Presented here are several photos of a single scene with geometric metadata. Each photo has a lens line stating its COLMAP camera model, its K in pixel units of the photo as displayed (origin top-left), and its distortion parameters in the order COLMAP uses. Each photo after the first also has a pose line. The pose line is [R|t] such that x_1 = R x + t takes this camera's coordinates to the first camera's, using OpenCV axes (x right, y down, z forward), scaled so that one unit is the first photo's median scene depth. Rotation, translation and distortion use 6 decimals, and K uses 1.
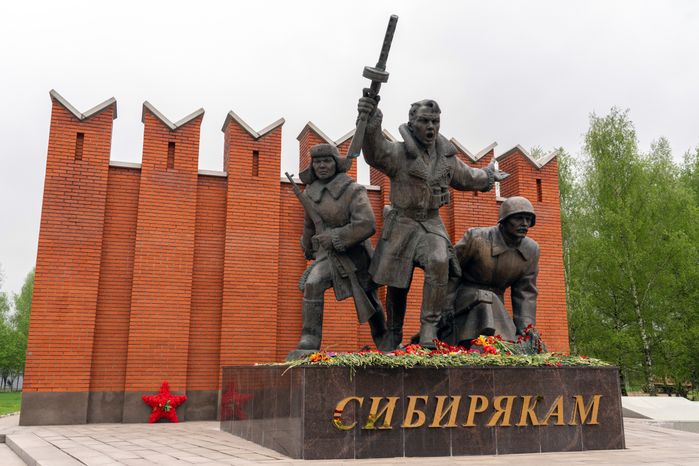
lens RADIAL K [[646.7, 0, 349.3], [0, 646.7, 230.9], [0, 0, 1]] dist [-0.002051, 0.000000]
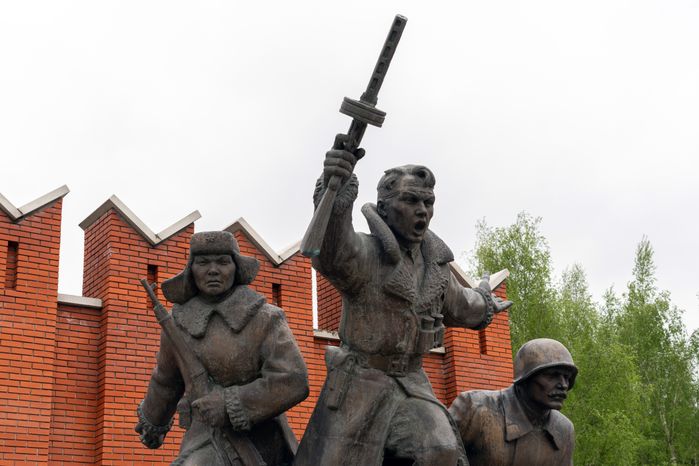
lens RADIAL K [[1098.8, 0, 349.6], [0, 1098.8, 234.6], [0, 0, 1]] dist [0.019452, 0.000000]
pose [[0.959787, 0.059331, 0.274388, -0.191016], [-0.015792, 0.987275, -0.158239, 0.014737], [-0.280285, 0.147543, 0.948510, 0.086457]]
